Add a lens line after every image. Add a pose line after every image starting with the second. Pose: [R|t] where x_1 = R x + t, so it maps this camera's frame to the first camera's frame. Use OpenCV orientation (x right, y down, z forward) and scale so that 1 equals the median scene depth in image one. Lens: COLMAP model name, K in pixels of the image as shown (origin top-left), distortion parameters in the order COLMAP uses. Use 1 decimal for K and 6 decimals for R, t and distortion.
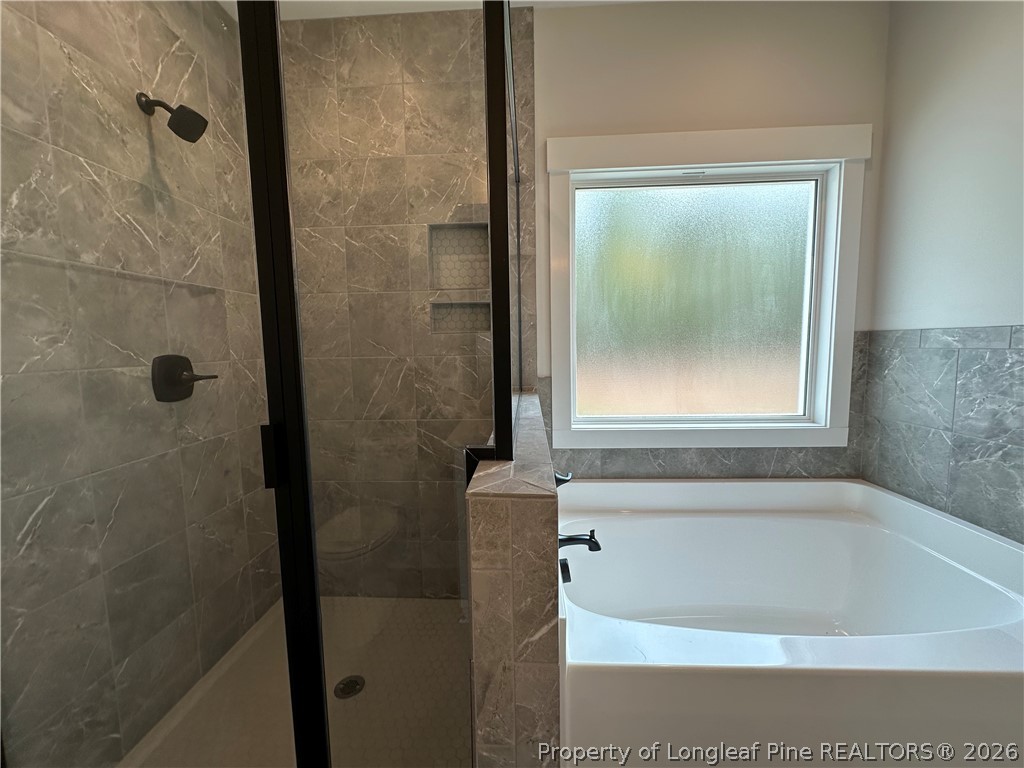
lens RADIAL K [[407.5, 0, 512.0], [0, 407.5, 384.0], [0, 0, 1]] dist [0.001421, 0.000116]
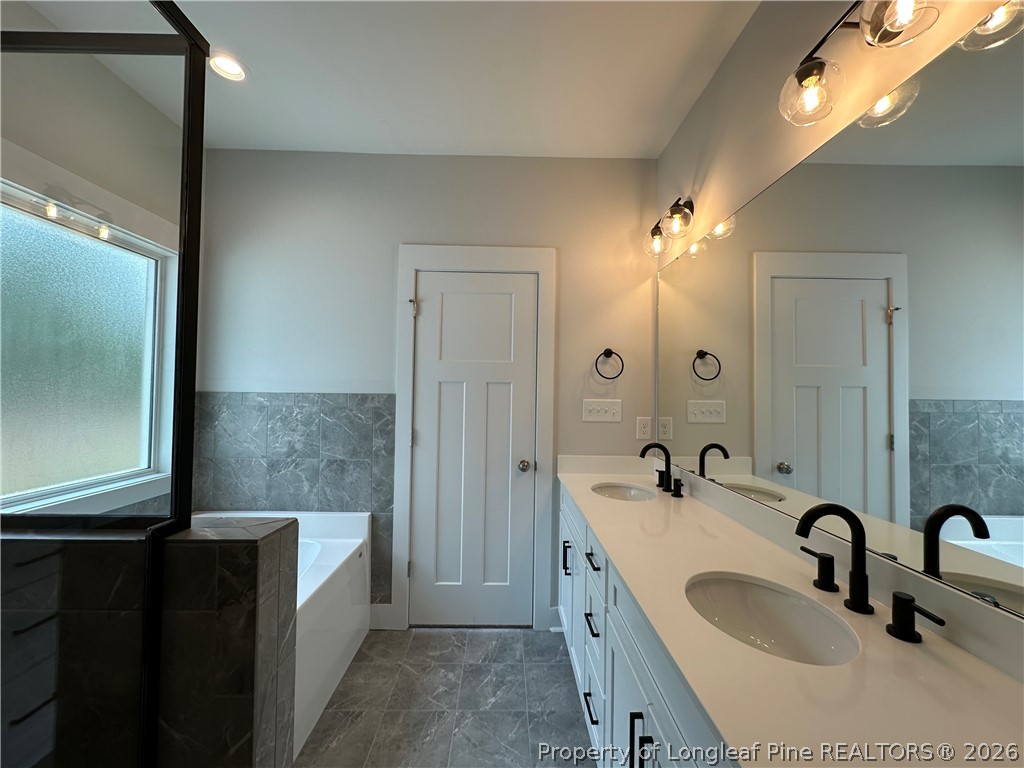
lens RADIAL K [[407.5, 0, 512.0], [0, 407.5, 384.0], [0, 0, 1]] dist [0.001421, 0.000116]
pose [[-0.059957, 0.038164, 0.997471, -0.554912], [0.085802, 0.995767, -0.032942, -0.033686], [-0.994506, 0.083610, -0.062978, 0.124300]]
